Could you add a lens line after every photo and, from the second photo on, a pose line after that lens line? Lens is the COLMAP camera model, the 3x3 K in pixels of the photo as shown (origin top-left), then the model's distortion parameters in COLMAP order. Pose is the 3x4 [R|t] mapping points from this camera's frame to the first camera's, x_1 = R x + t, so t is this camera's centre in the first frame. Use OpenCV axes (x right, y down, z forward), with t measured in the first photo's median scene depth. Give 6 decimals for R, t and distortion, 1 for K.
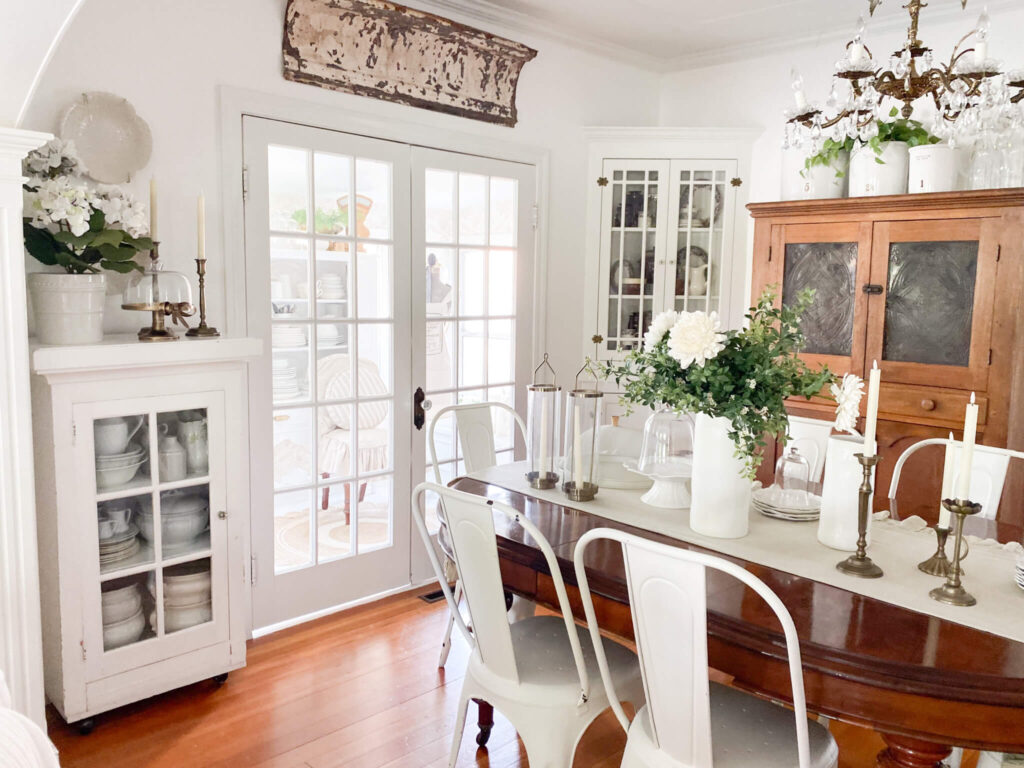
lens RADIAL K [[810.1, 0, 506.5], [0, 810.1, 389.1], [0, 0, 1]] dist [0.006557, -0.005033]
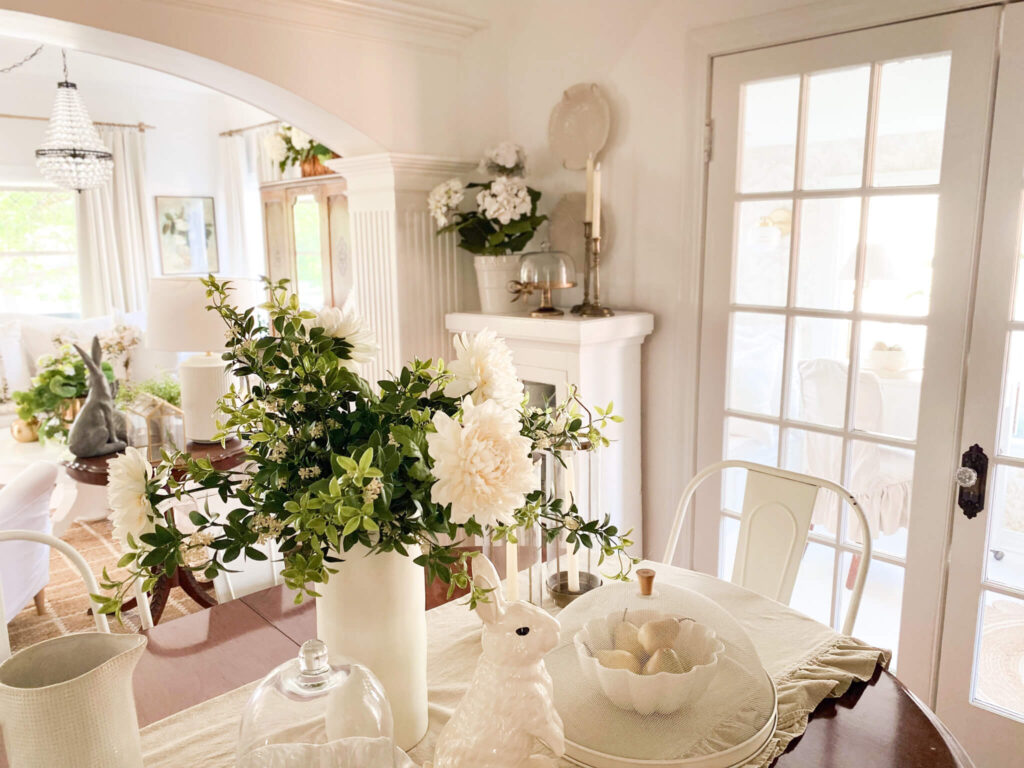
lens RADIAL K [[784.3, 0, 512.0], [0, 784.3, 384.0], [0, 0, 1]] dist [0.080506, -0.122761]
pose [[-0.019427, 0.166648, -0.985825, 0.490751], [-0.115762, 0.979005, 0.167776, -0.111326], [0.993087, 0.117381, 0.000272, 0.756850]]
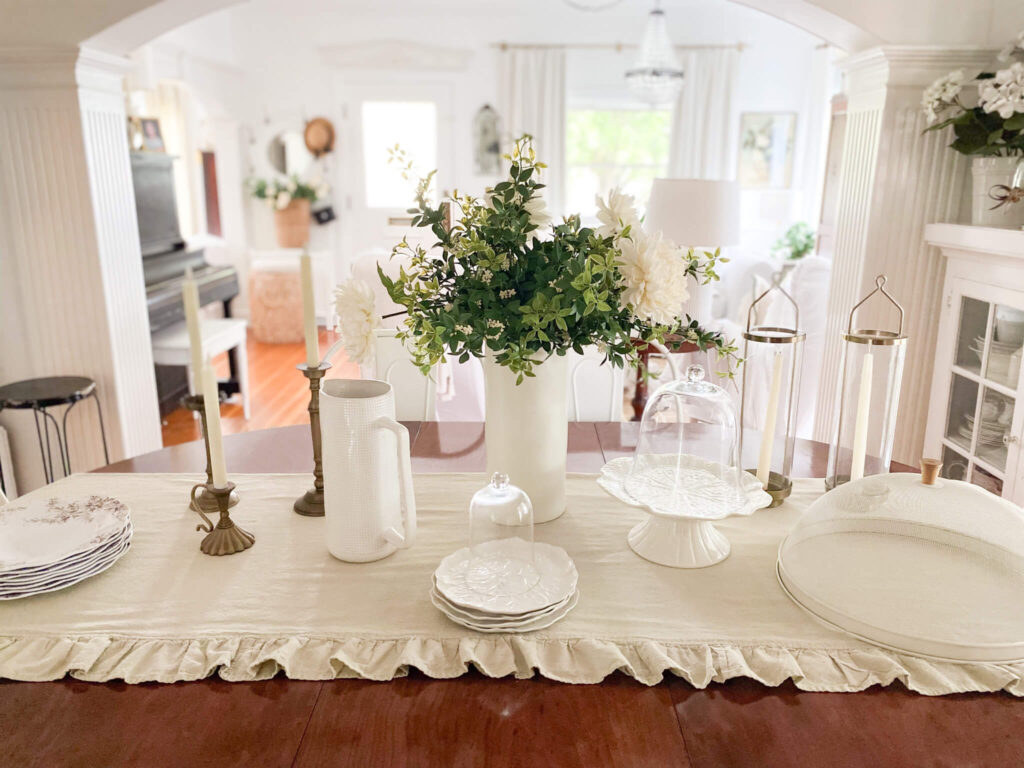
lens RADIAL K [[790.3, 0, 508.1], [0, 790.3, 383.4], [0, 0, 1]] dist [0.003310, -0.001433]
pose [[-0.702134, 0.171606, -0.691057, 0.494404], [-0.103613, 0.935570, 0.337599, -0.107602], [0.704466, 0.308643, -0.639115, 0.939009]]
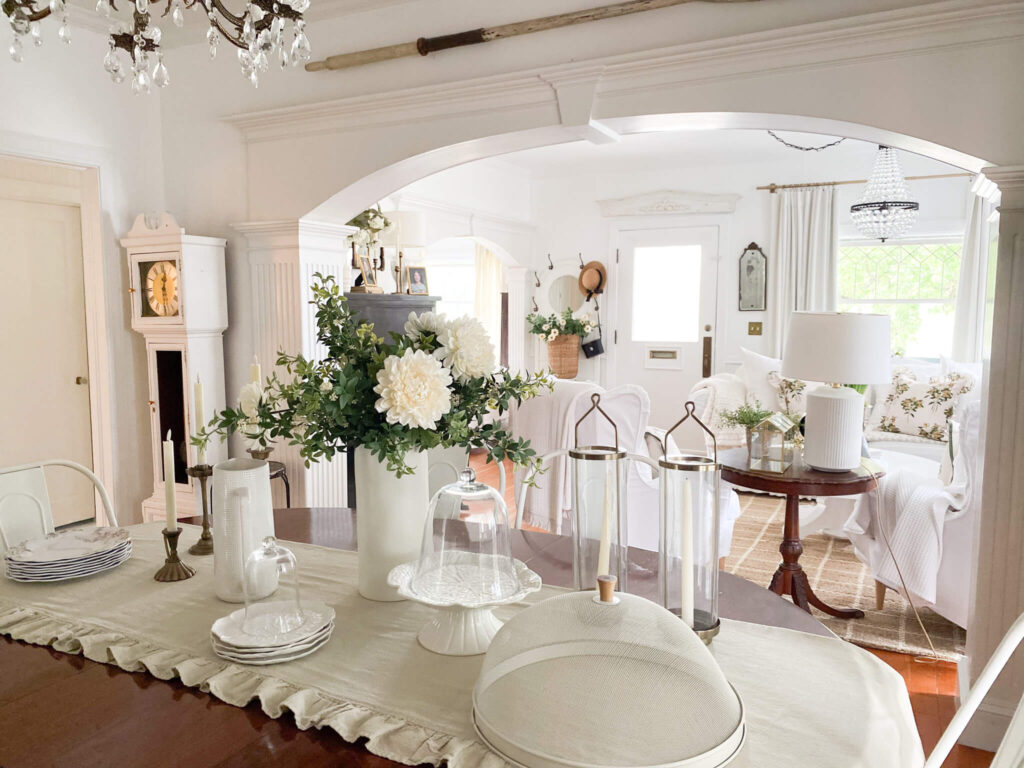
lens RADIAL K [[780.9, 0, 509.9], [0, 780.9, 396.3], [0, 0, 1]] dist [0.099421, -0.148813]
pose [[-0.946809, 0.023261, -0.320955, 0.274178], [-0.053492, 0.972131, 0.228254, -0.136590], [0.317319, 0.233281, -0.919178, 1.158418]]
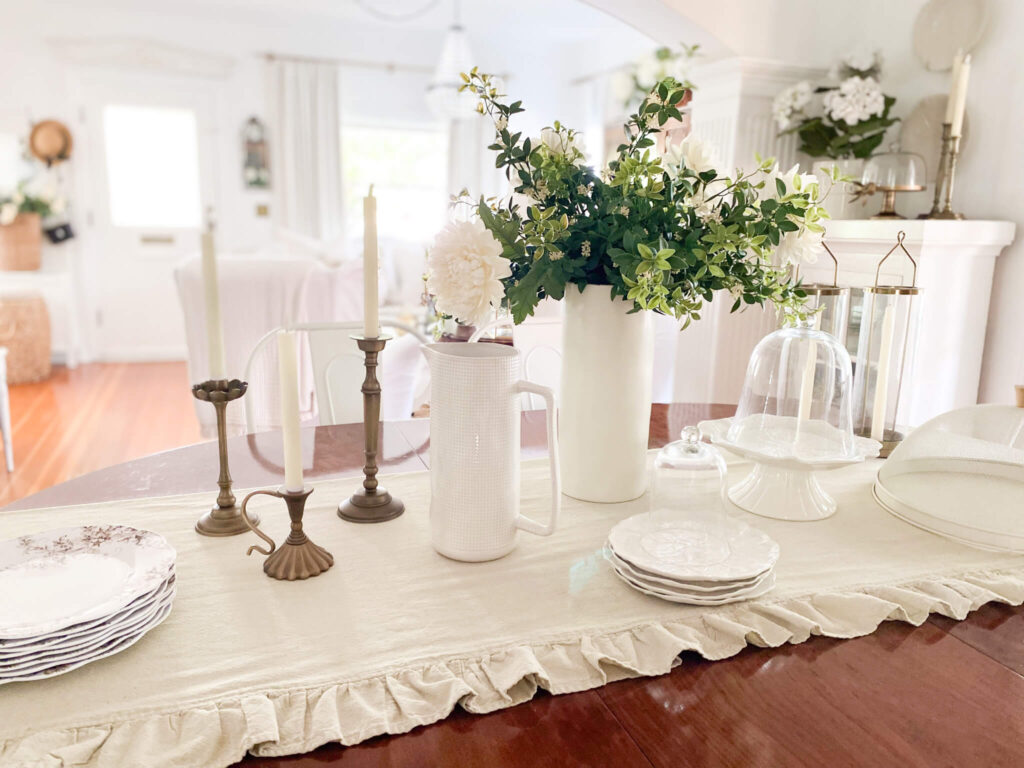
lens RADIAL K [[790.3, 0, 508.1], [0, 790.3, 383.4], [0, 0, 1]] dist [0.003310, -0.001433]
pose [[-0.405684, 0.170715, -0.897929, 0.565565], [-0.145050, 0.957929, 0.247655, -0.033247], [0.902431, 0.230714, -0.363854, 0.768100]]
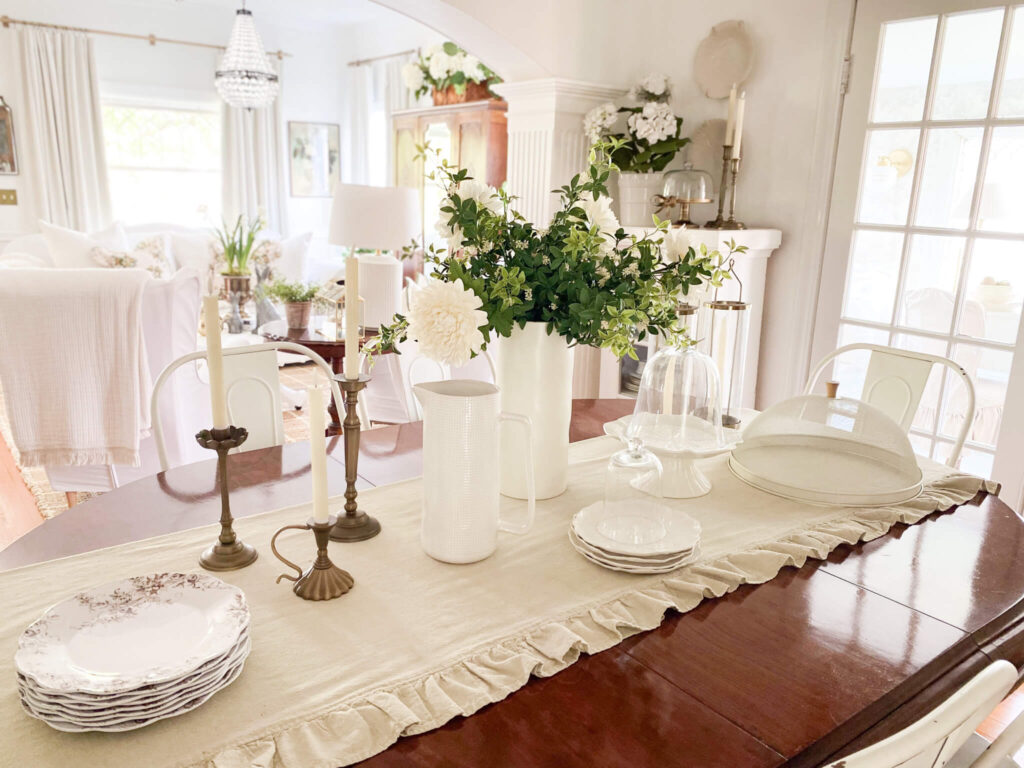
lens RADIAL K [[810.1, 0, 506.5], [0, 810.1, 389.1], [0, 0, 1]] dist [0.006557, -0.005033]
pose [[-0.116665, 0.223326, -0.967737, 0.659965], [-0.155992, 0.958177, 0.239925, -0.062646], [0.980844, 0.178950, -0.076949, 0.686895]]
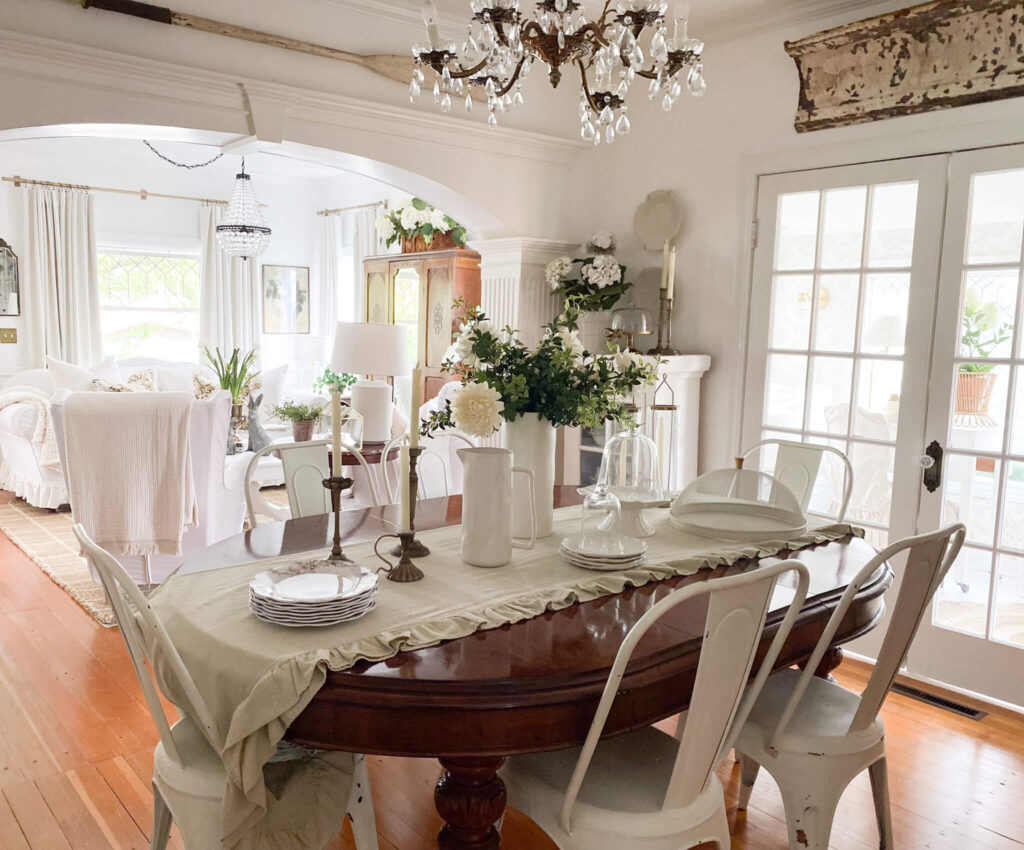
lens RADIAL K [[867.4, 0, 460.5], [0, 867.4, 422.7], [0, 0, 1]] dist [0.059939, -0.075532]
pose [[-0.100183, 0.098148, -0.990116, 0.934547], [-0.146597, 0.982806, 0.112257, -0.056631], [0.984110, 0.156394, -0.084072, 0.665712]]
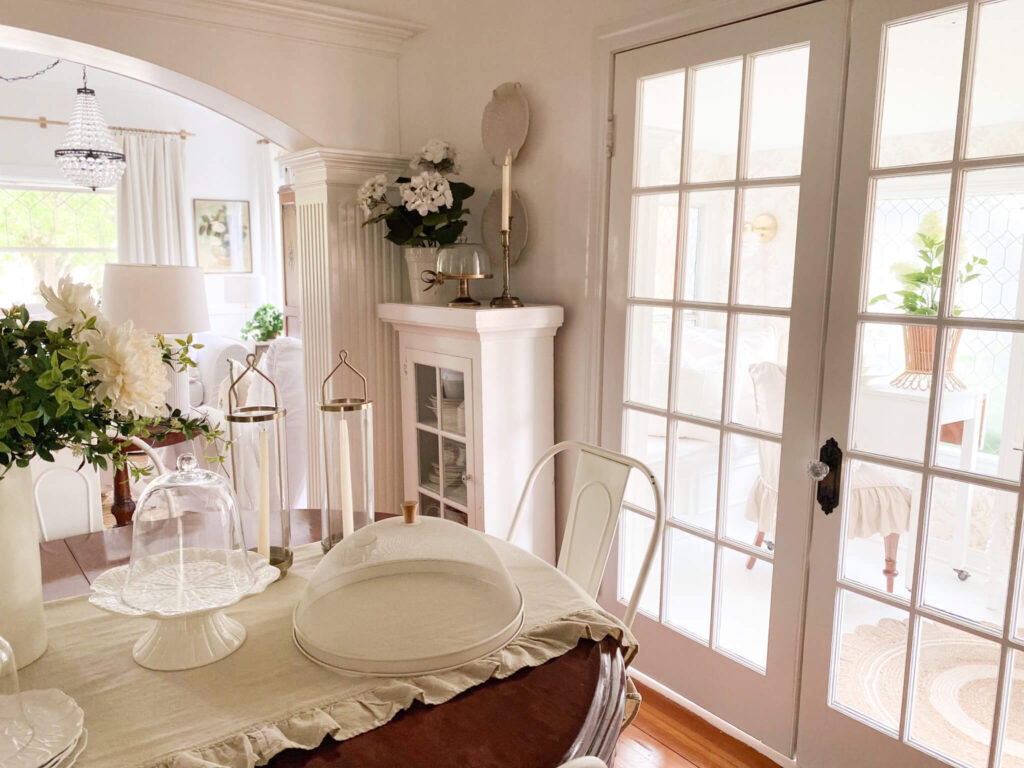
lens RADIAL K [[784.3, 0, 512.0], [0, 784.3, 384.0], [0, 0, 1]] dist [0.080506, -0.122761]
pose [[-0.129455, 0.143853, -0.981095, 0.502482], [-0.134631, 0.977709, 0.161121, -0.108741], [0.982403, 0.152944, -0.107202, 0.940560]]
